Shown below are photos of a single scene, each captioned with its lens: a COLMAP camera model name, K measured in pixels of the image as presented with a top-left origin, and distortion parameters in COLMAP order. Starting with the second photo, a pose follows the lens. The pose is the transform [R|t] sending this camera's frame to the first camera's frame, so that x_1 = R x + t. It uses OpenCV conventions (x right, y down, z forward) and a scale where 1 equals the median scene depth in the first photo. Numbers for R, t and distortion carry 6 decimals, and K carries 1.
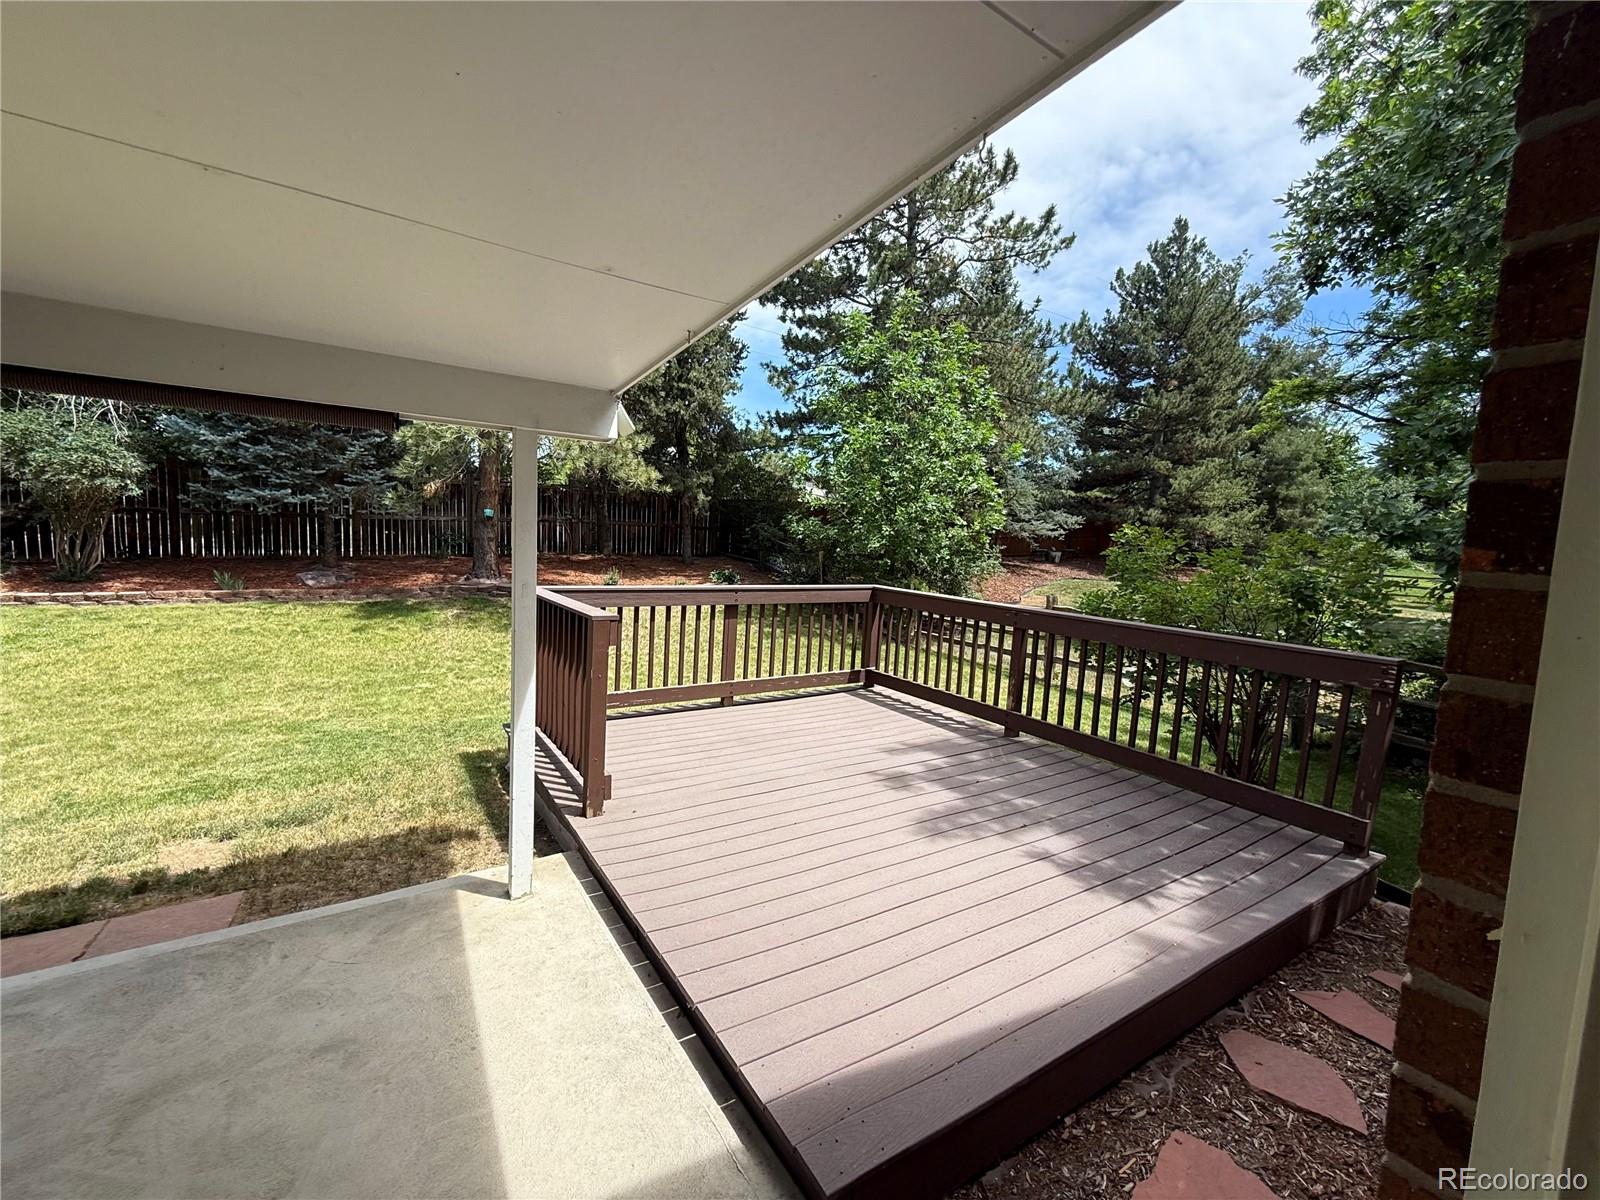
lens RADIAL K [[639.1, 0, 807.4], [0, 639.1, 596.2], [0, 0, 1]] dist [0.003290, -0.001174]
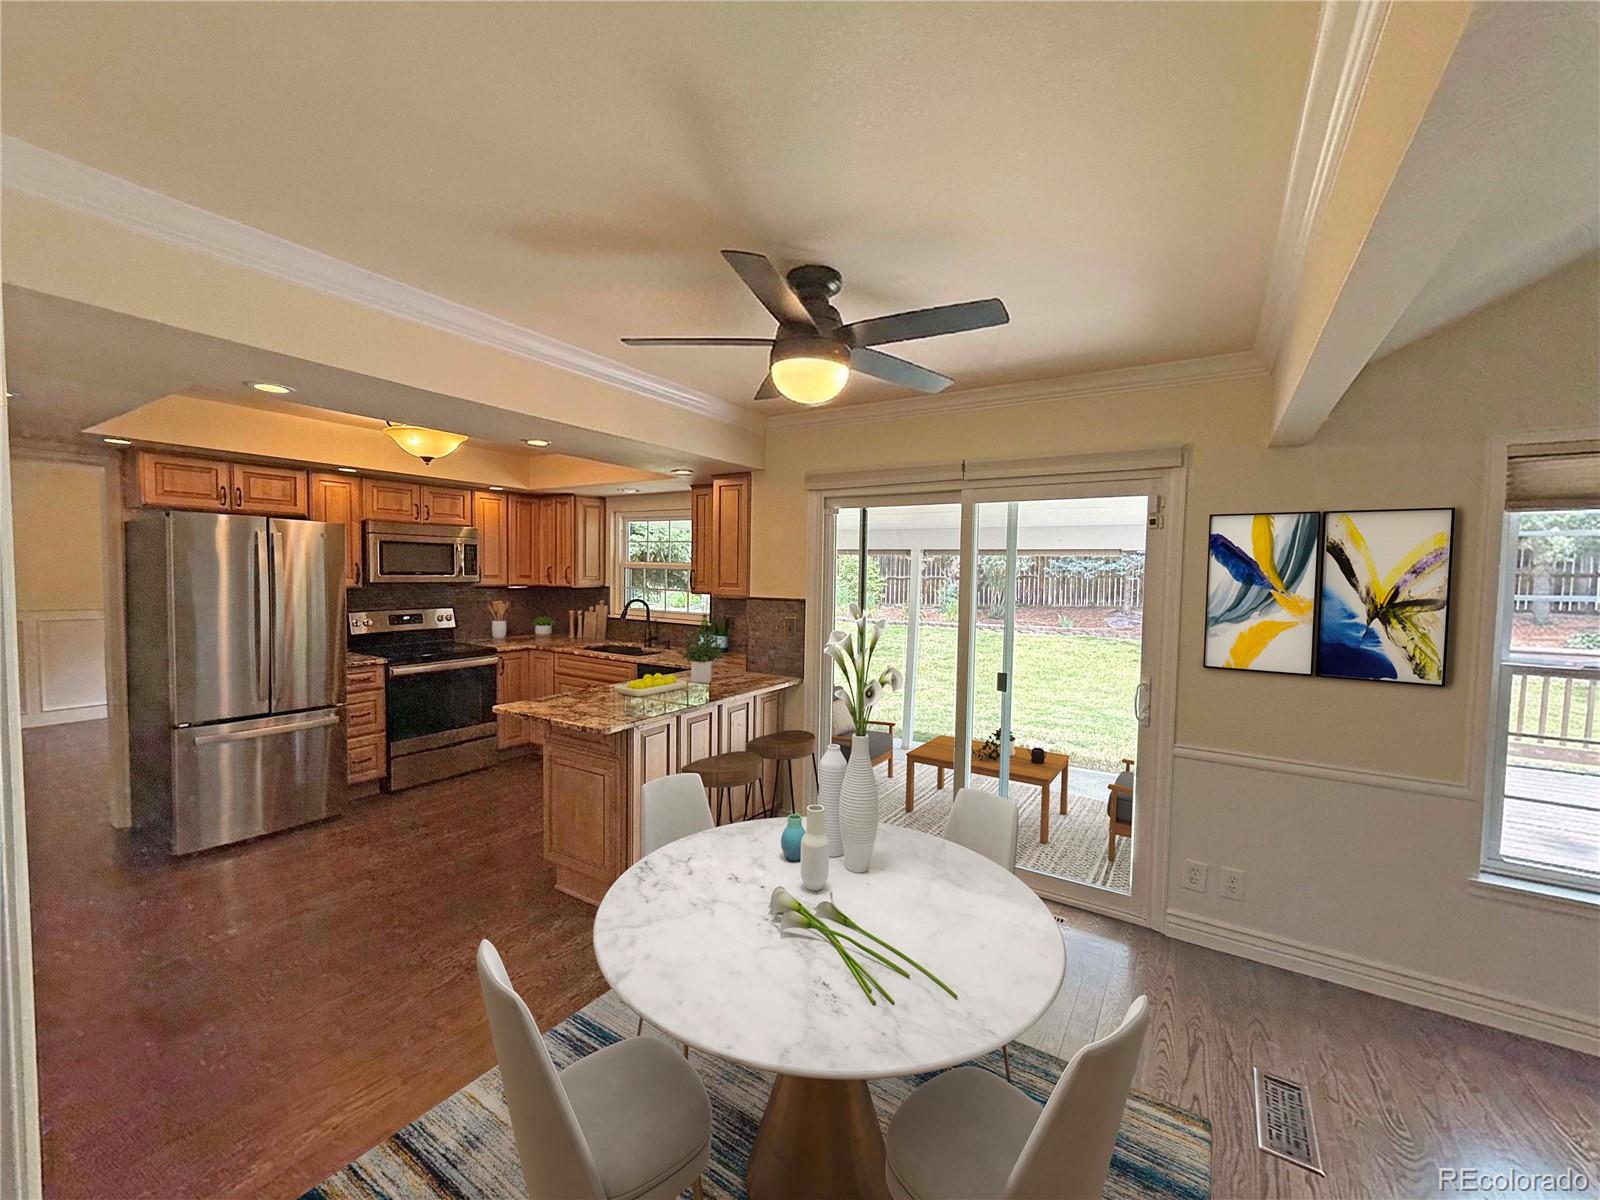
lens RADIAL K [[639.1, 0, 801.9], [0, 639.1, 595.8], [0, 0, 1]] dist [0.003290, -0.001174]
pose [[0.421850, -0.000474, -0.906666, 0.408462], [-0.070033, 0.996995, -0.033106, 0.016736], [0.903957, 0.077462, 0.420549, -0.413556]]
